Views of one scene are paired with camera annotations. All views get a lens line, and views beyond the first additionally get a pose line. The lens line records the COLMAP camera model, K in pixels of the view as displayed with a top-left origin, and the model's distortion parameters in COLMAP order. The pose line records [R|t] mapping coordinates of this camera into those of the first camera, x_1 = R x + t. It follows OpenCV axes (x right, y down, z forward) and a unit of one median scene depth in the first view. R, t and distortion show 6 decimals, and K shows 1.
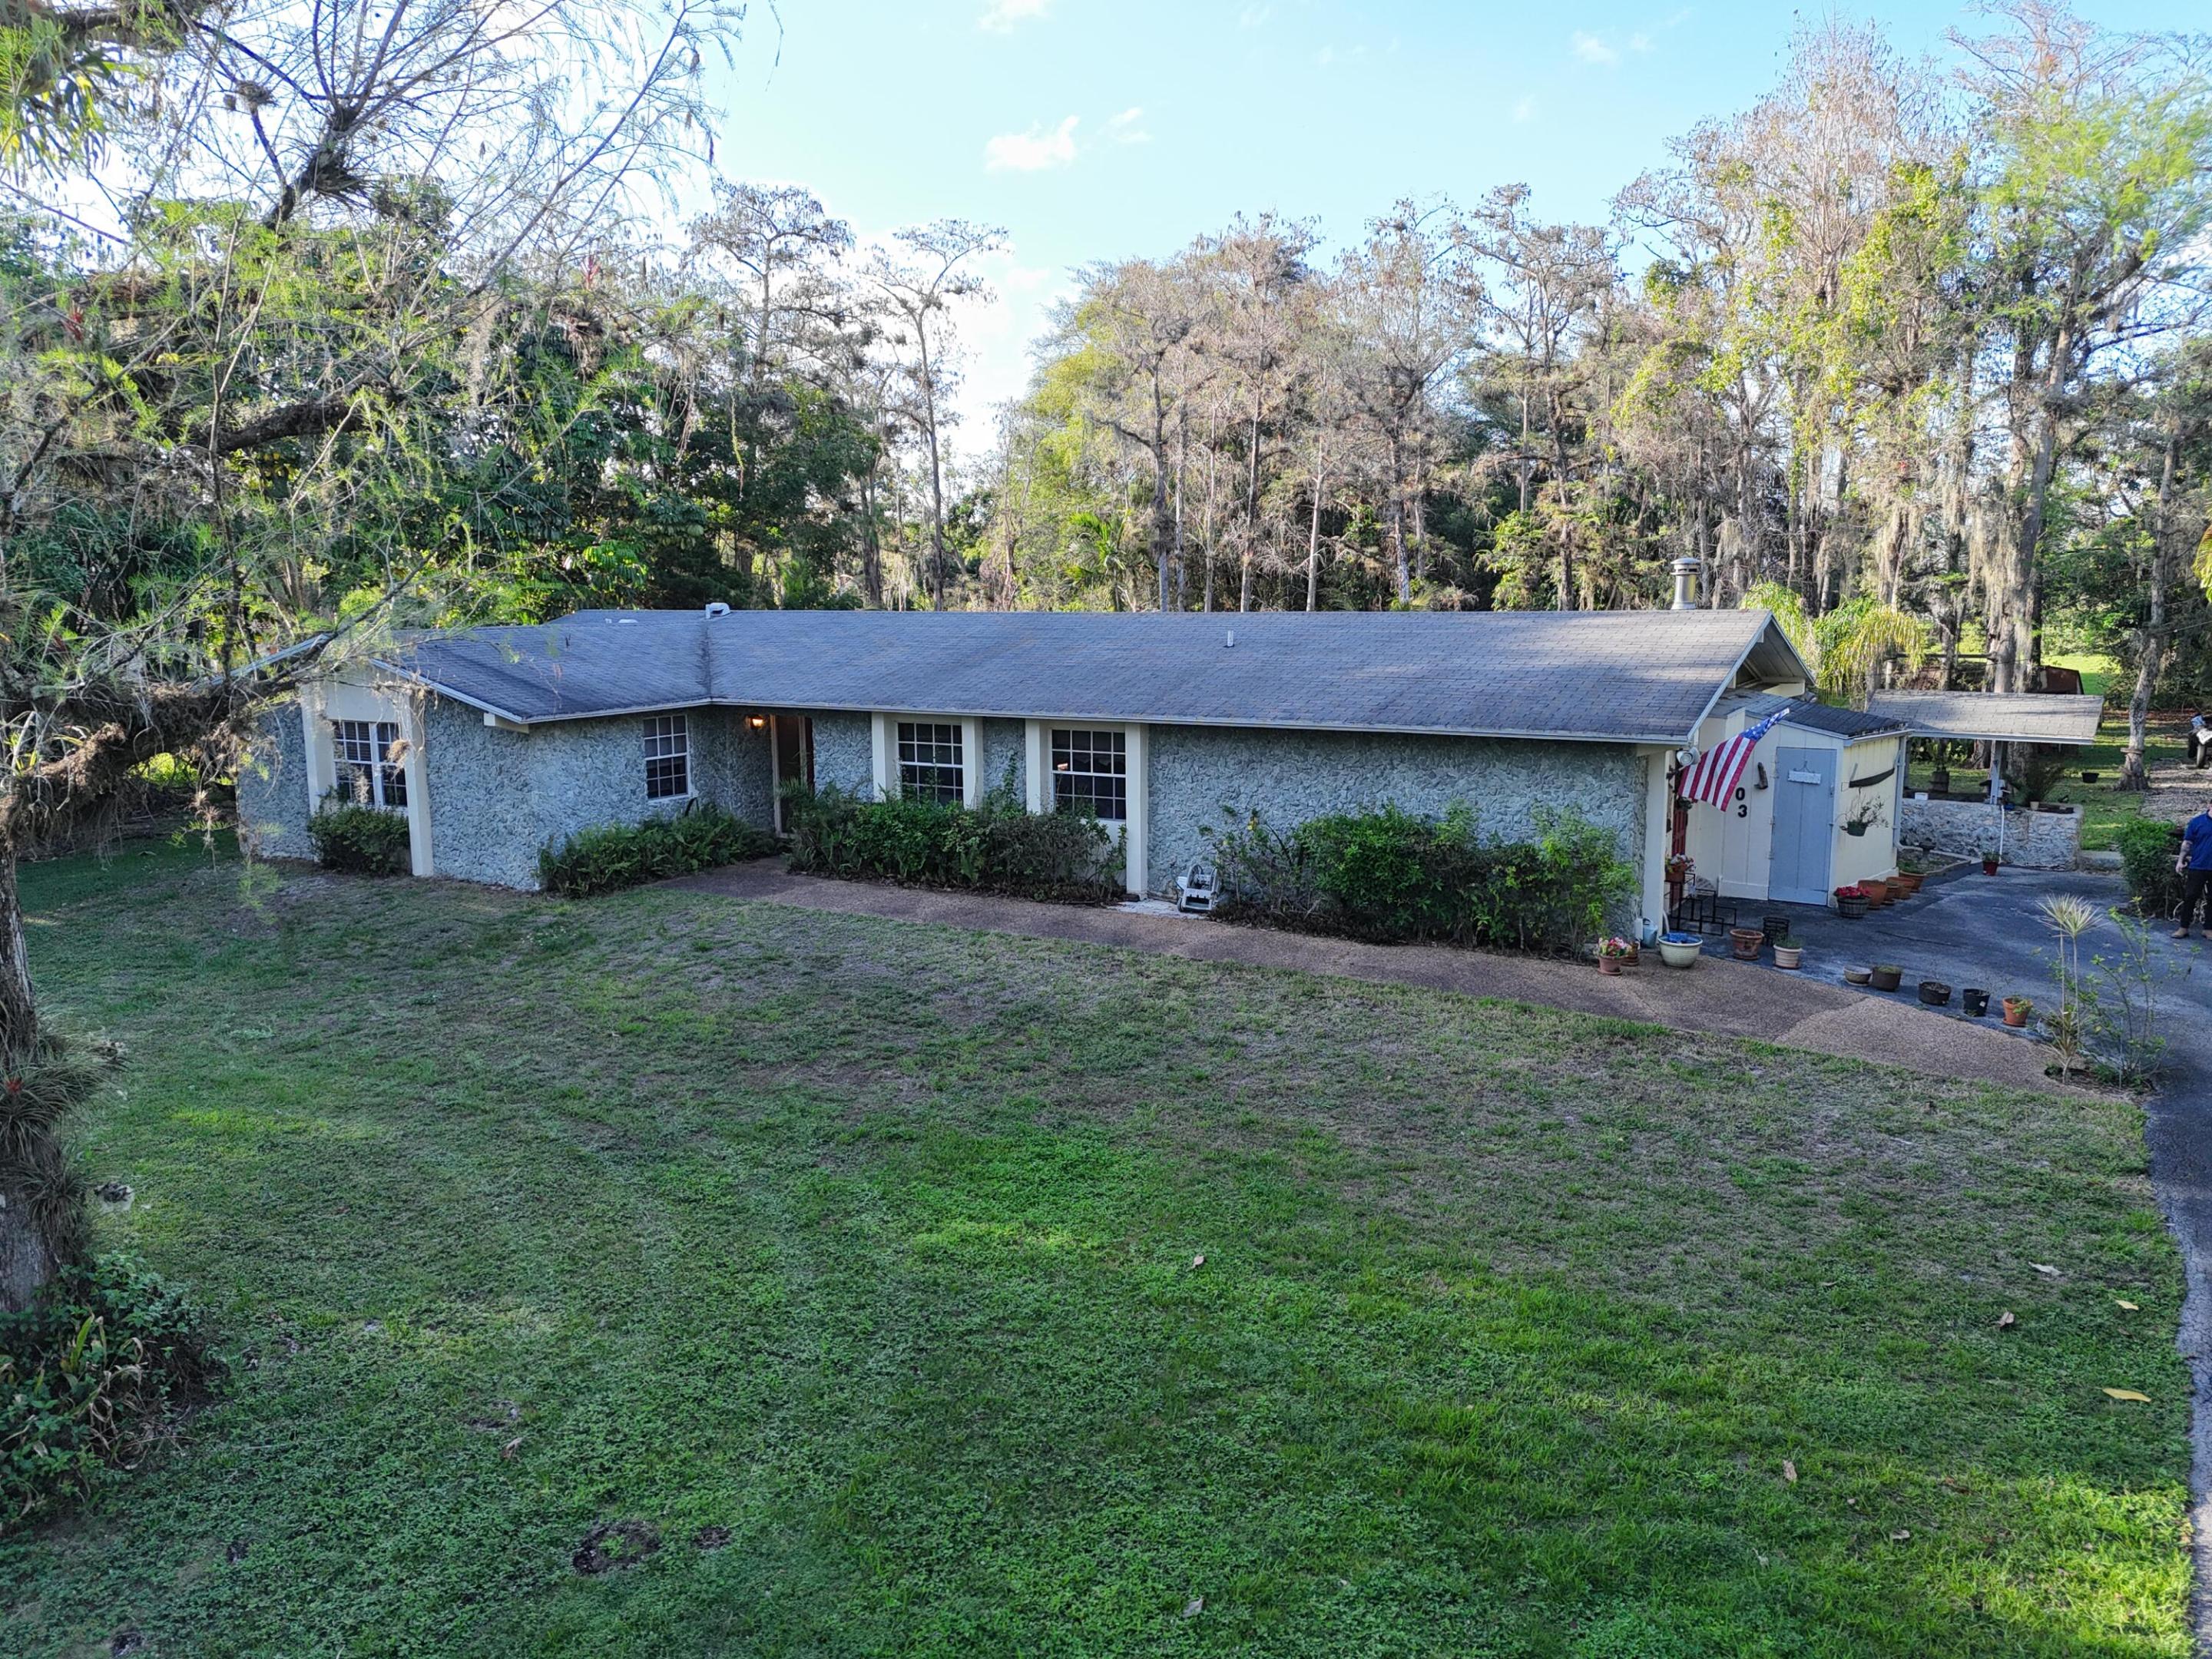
lens RADIAL K [[1630.7, 0, 1097.5], [0, 1630.7, 809.3], [0, 0, 1]] dist [0.080149, -0.070631]
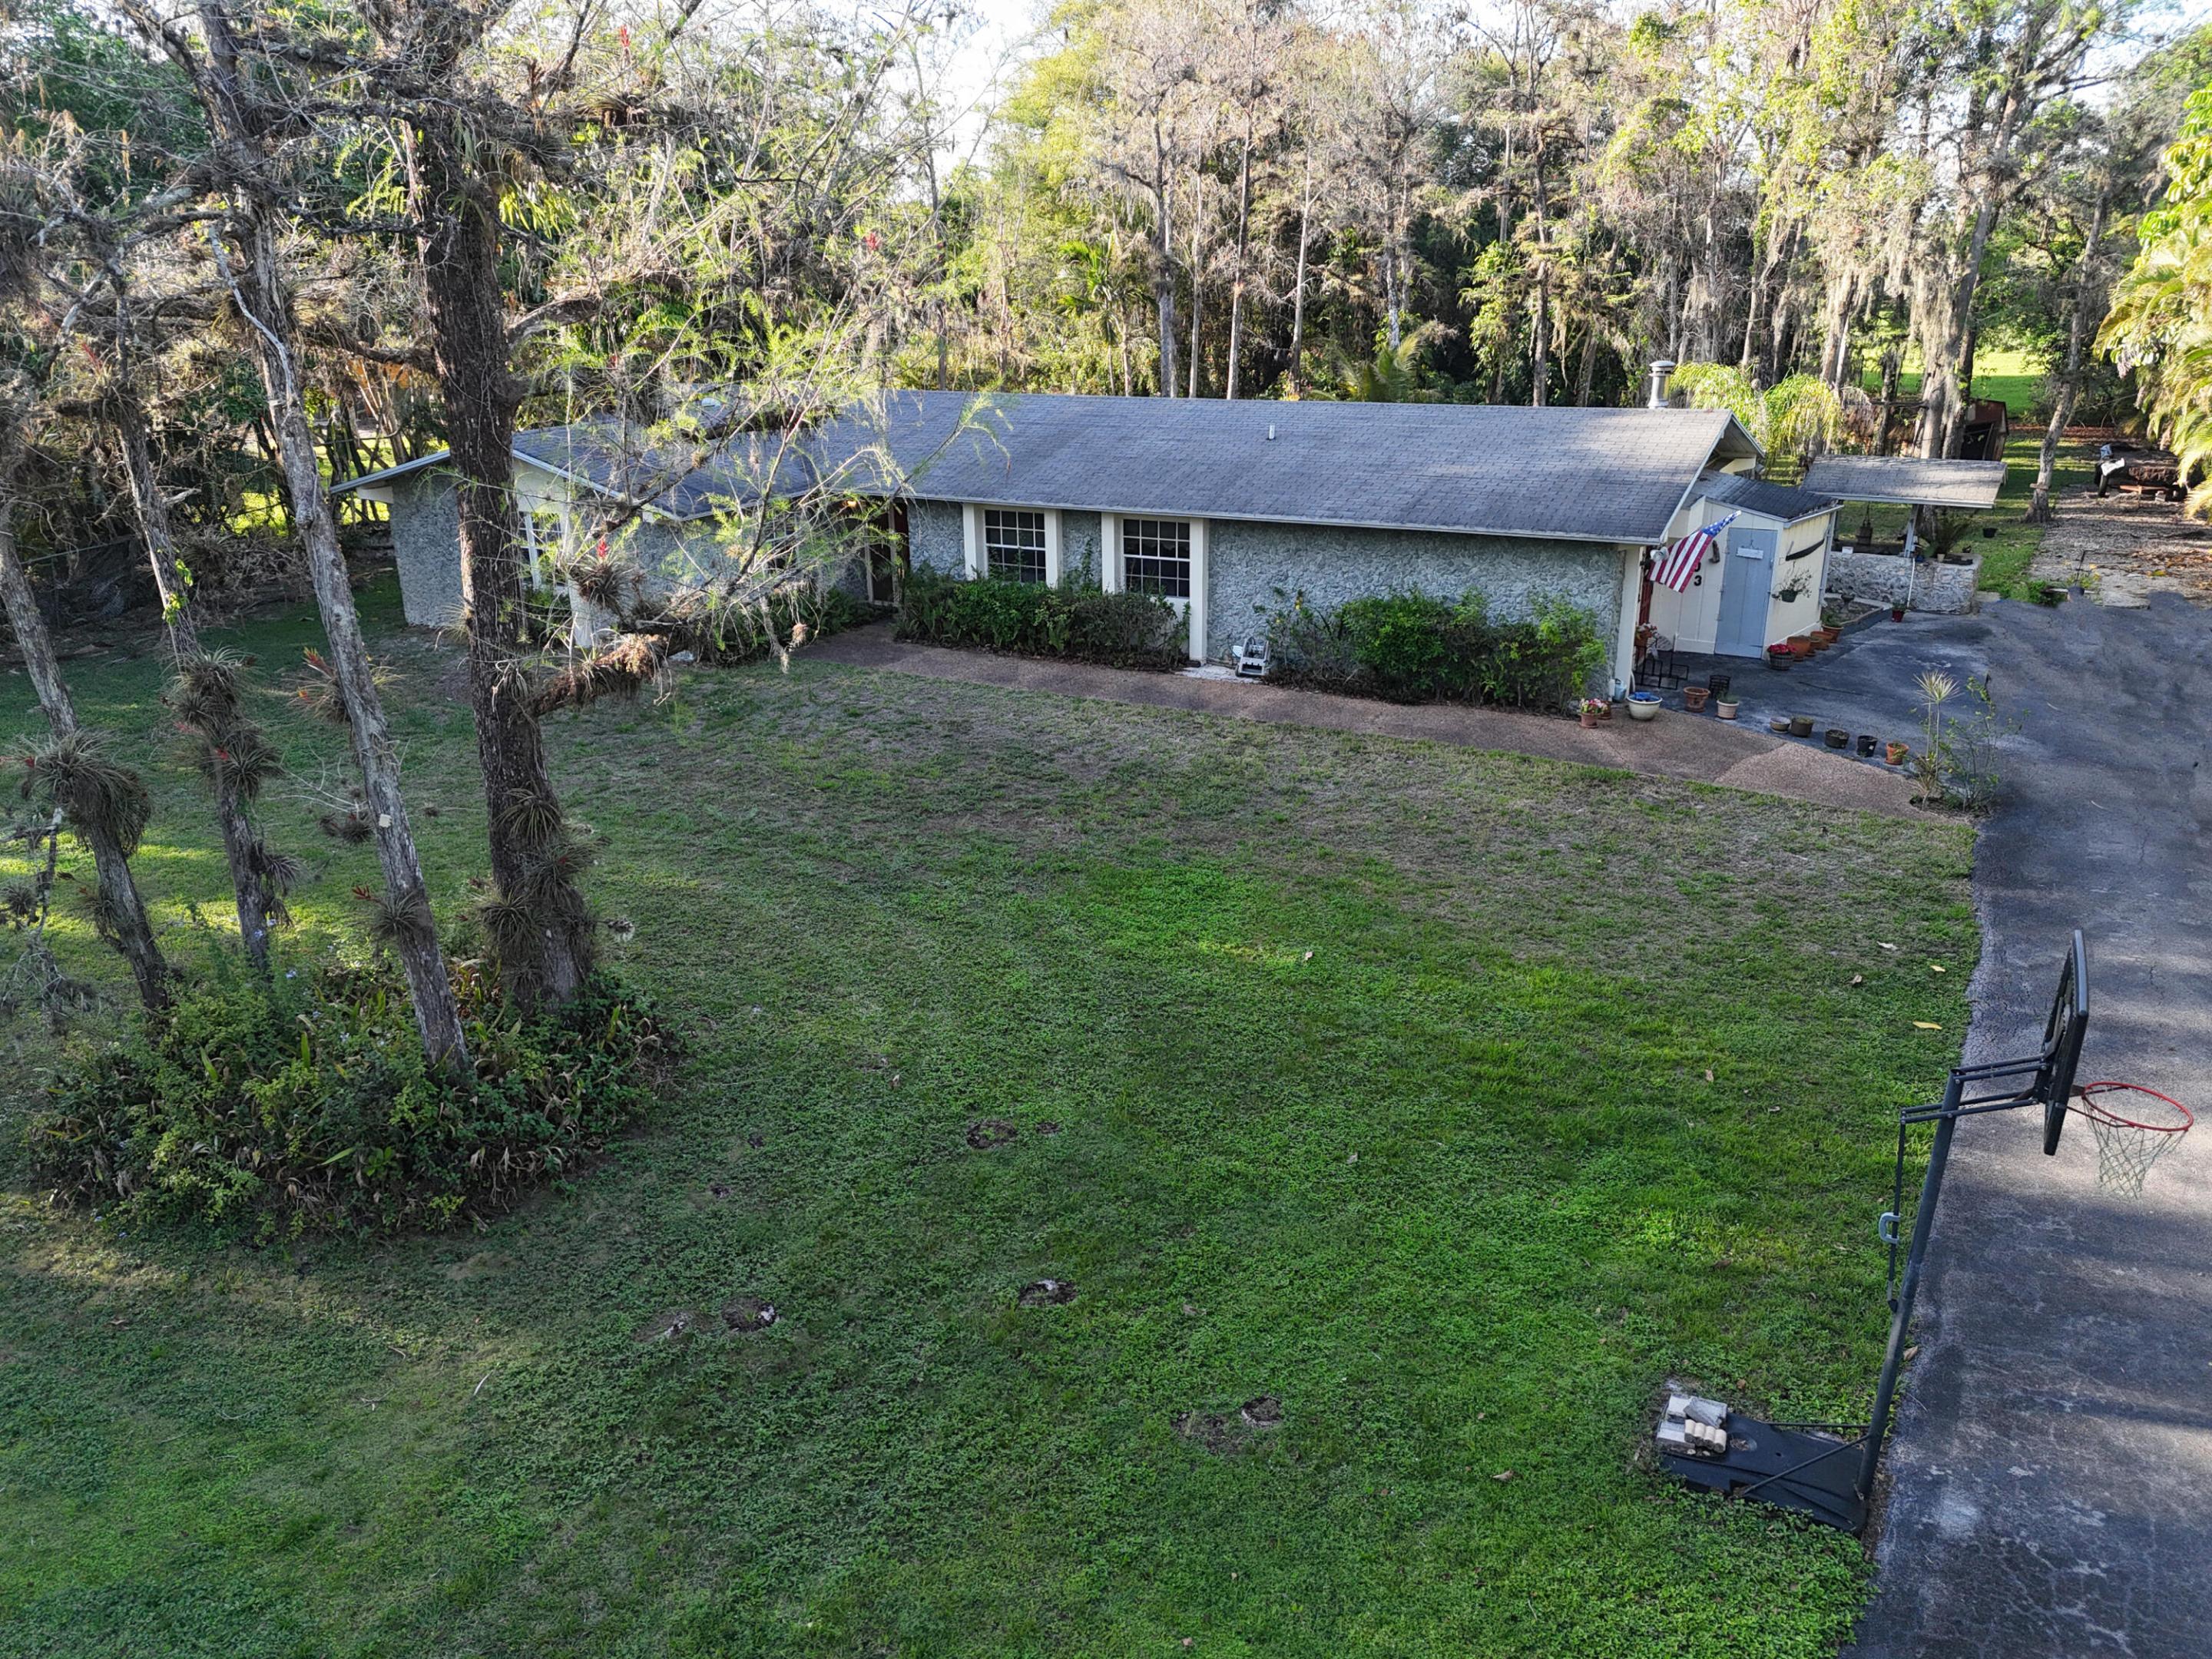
lens RADIAL K [[1630.7, 0, 1097.5], [0, 1630.7, 809.3], [0, 0, 1]] dist [0.080149, -0.070631]
pose [[0.999303, -0.020108, 0.031444, -0.100452], [0.013898, 0.982352, 0.186525, -0.072702], [-0.034639, -0.185958, 0.981947, -0.226746]]
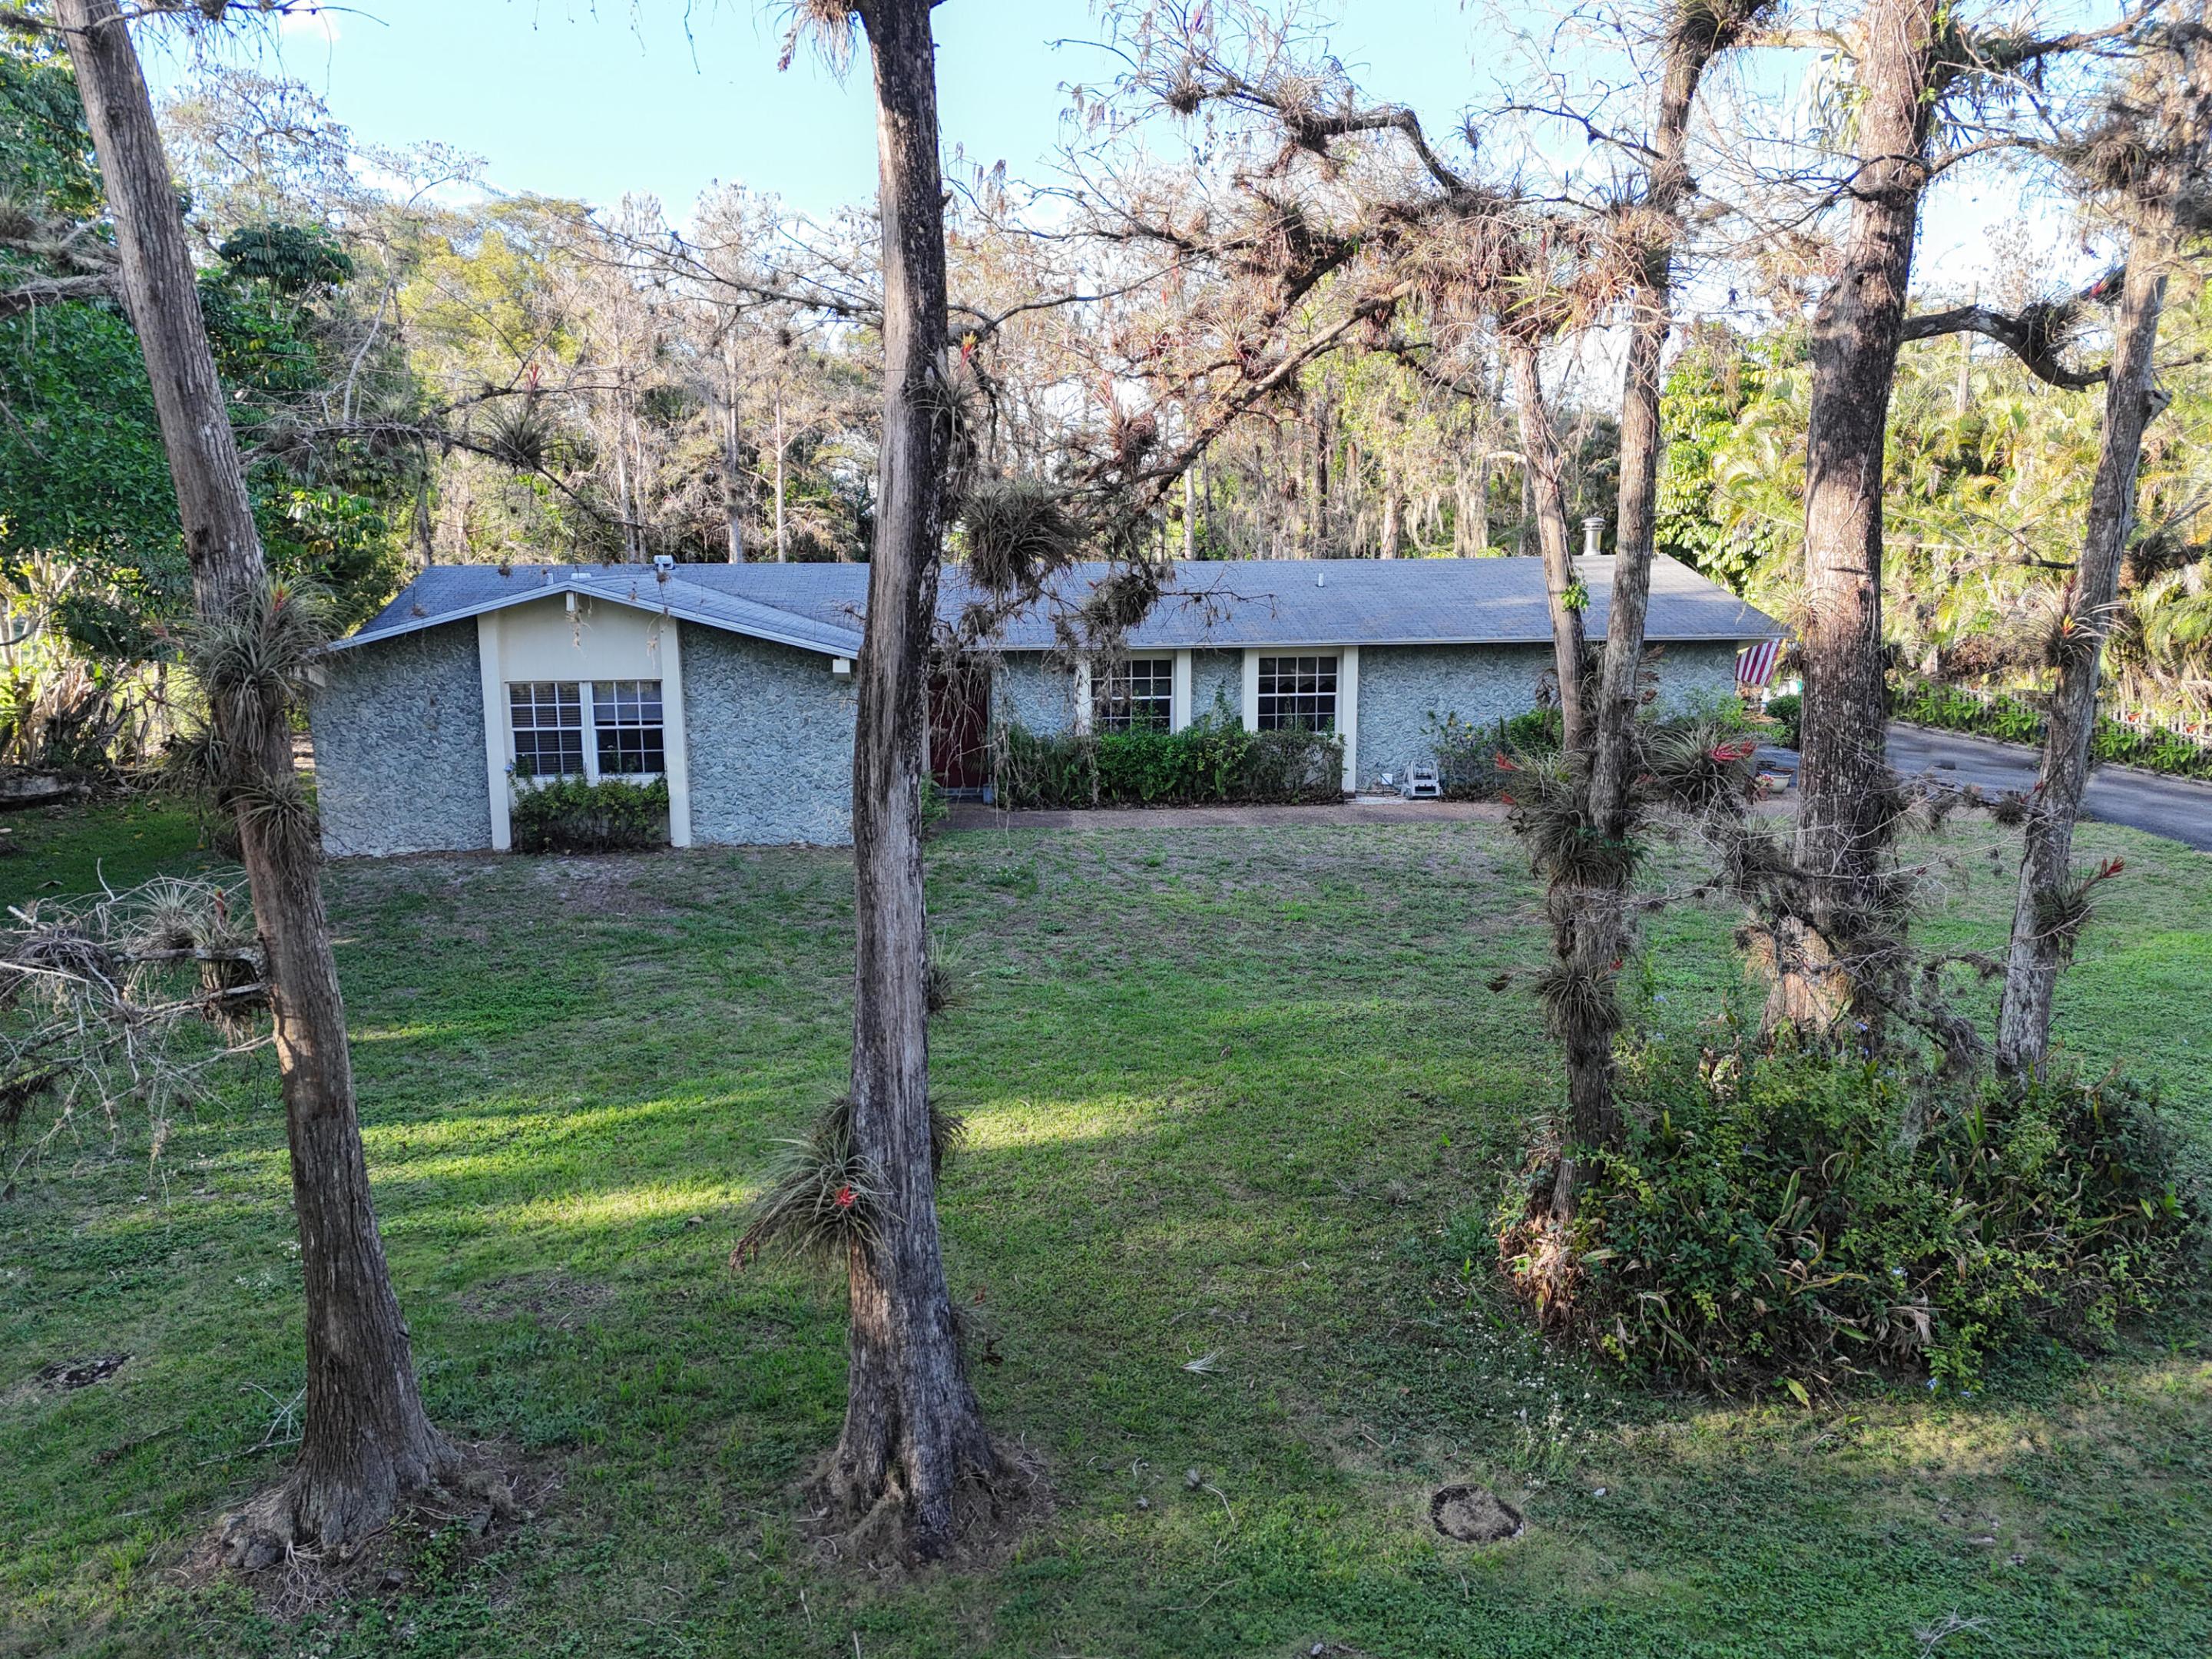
lens RADIAL K [[1630.7, 0, 1097.5], [0, 1630.7, 809.3], [0, 0, 1]] dist [0.080149, -0.070631]
pose [[0.814070, -0.092384, 0.573372, -0.900485], [0.074446, 0.995722, 0.054736, -0.015654], [-0.575976, -0.001873, 0.817465, 0.142288]]
